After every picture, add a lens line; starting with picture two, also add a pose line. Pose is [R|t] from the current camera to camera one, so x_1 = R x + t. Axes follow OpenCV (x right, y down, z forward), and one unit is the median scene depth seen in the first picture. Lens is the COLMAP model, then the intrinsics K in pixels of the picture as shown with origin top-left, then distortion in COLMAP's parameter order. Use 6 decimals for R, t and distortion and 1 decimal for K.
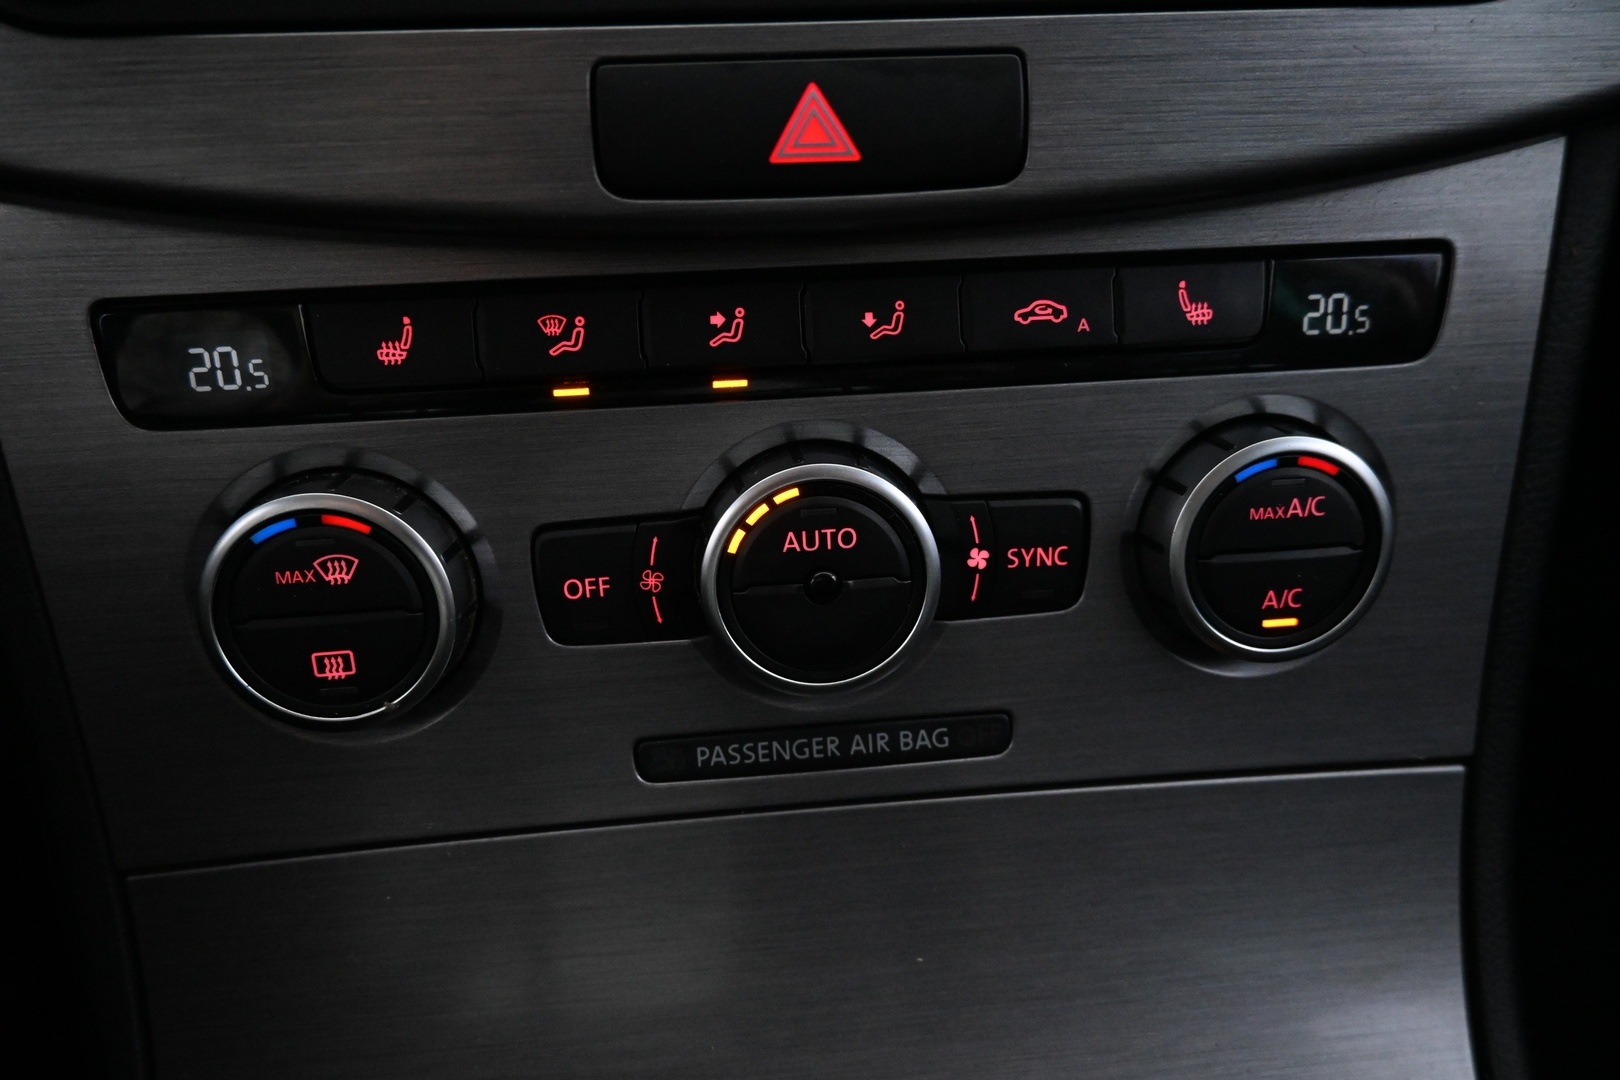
lens RADIAL K [[1113.5, 0, 810.0], [0, 1113.5, 540.0], [0, 0, 1]] dist [-0.000704, 0.002887]
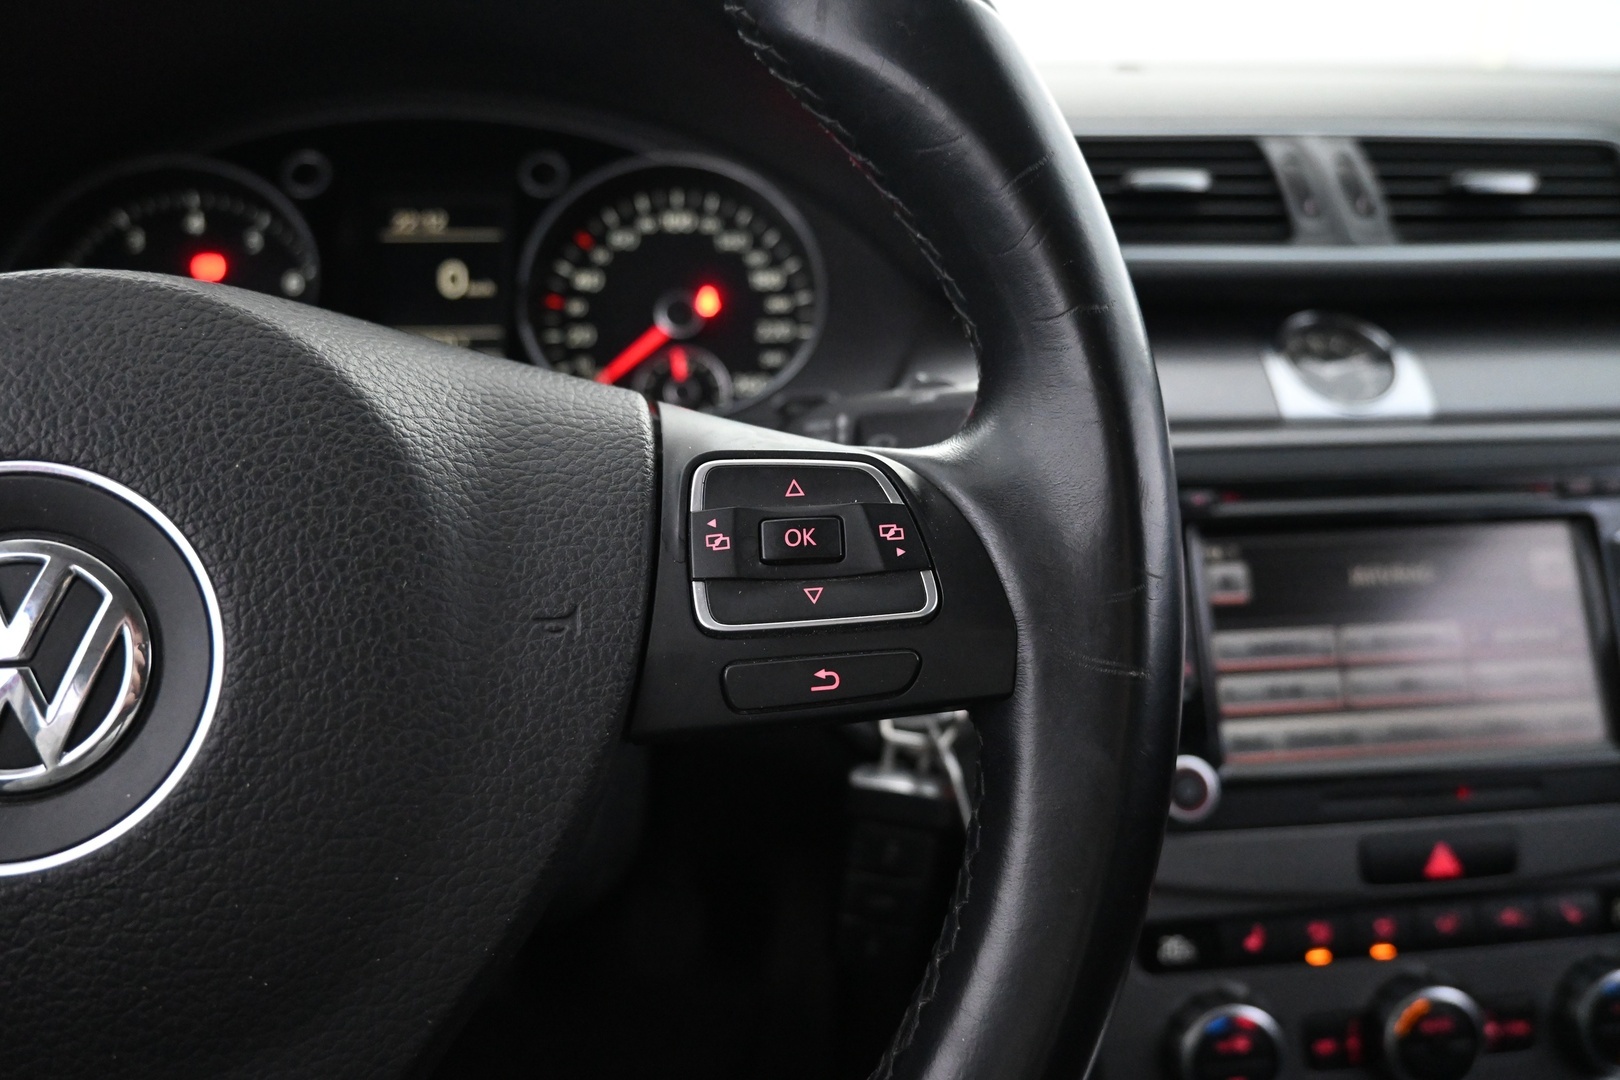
lens RADIAL K [[1113.5, 0, 810.0], [0, 1113.5, 540.0], [0, 0, 1]] dist [-0.000704, 0.002887]
pose [[0.999928, -0.001387, 0.011902, -1.283789], [0.004839, 0.955412, -0.295236, -0.277497], [-0.010962, 0.295273, 0.955350, -1.441309]]
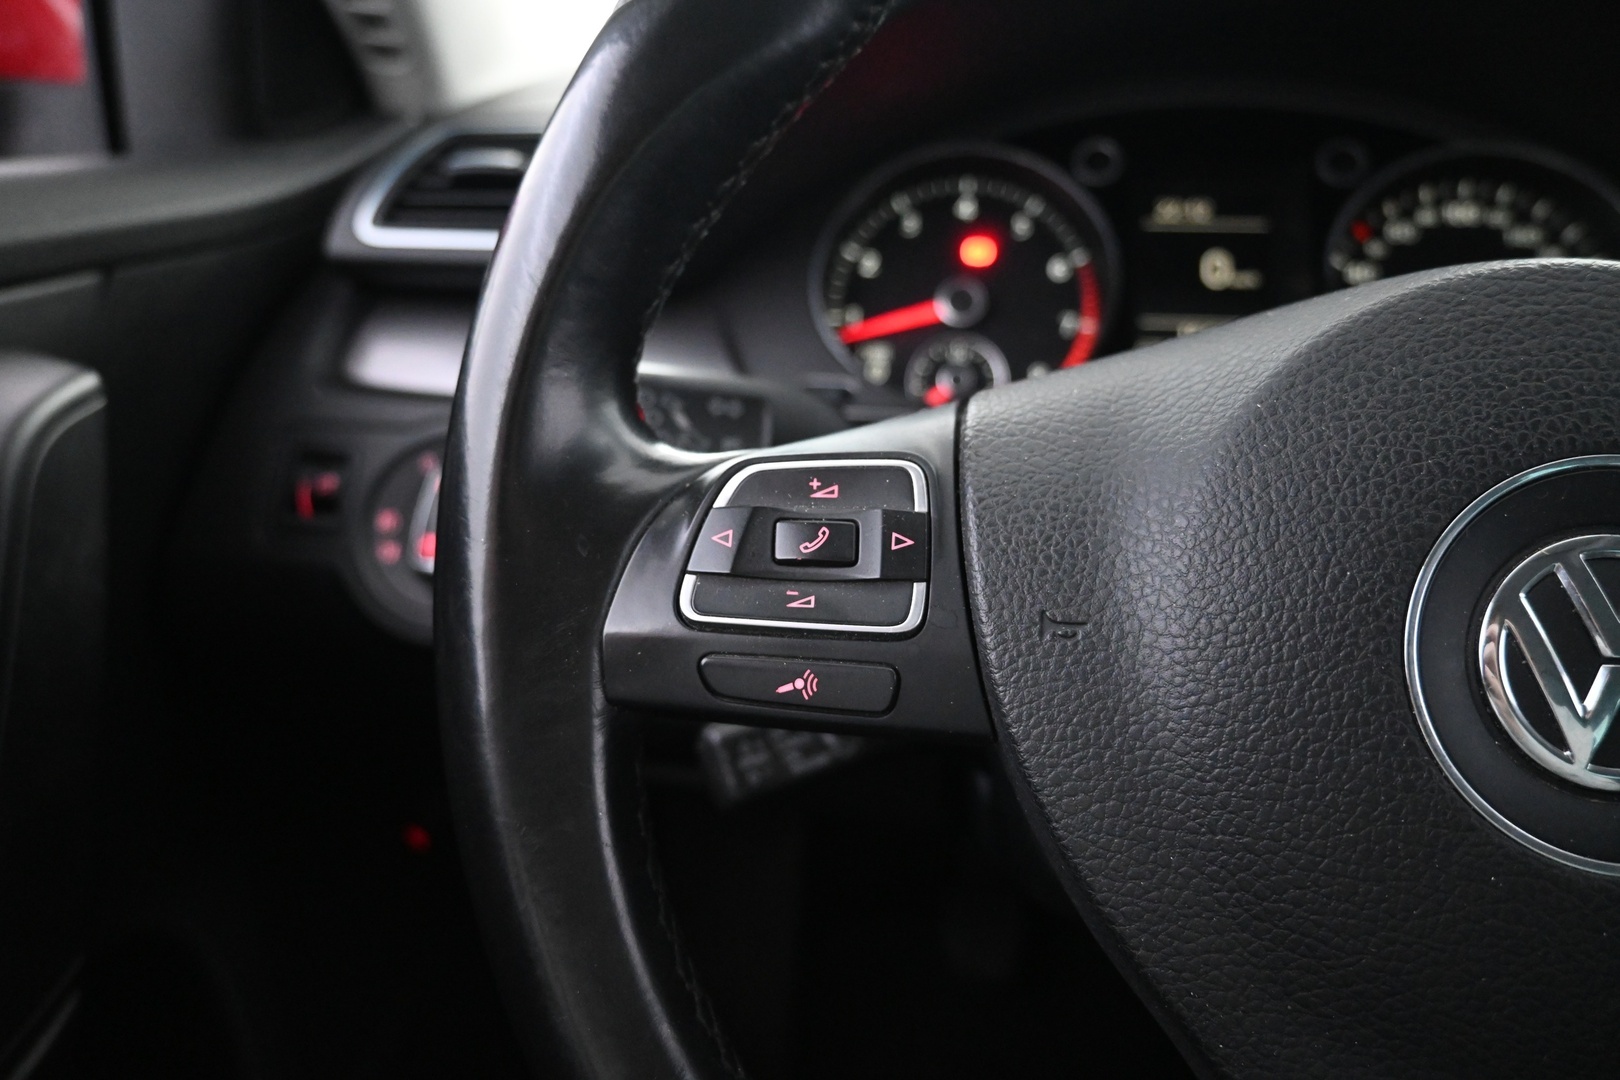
lens RADIAL K [[1146.7, 0, 810.0], [0, 1146.7, 540.0], [0, 0, 1]] dist [-0.012100, -0.000414]
pose [[0.975981, 0.072746, -0.205353, -2.439140], [-0.129404, 0.951878, -0.277816, -0.188671], [0.175261, 0.297717, 0.938429, -1.569898]]
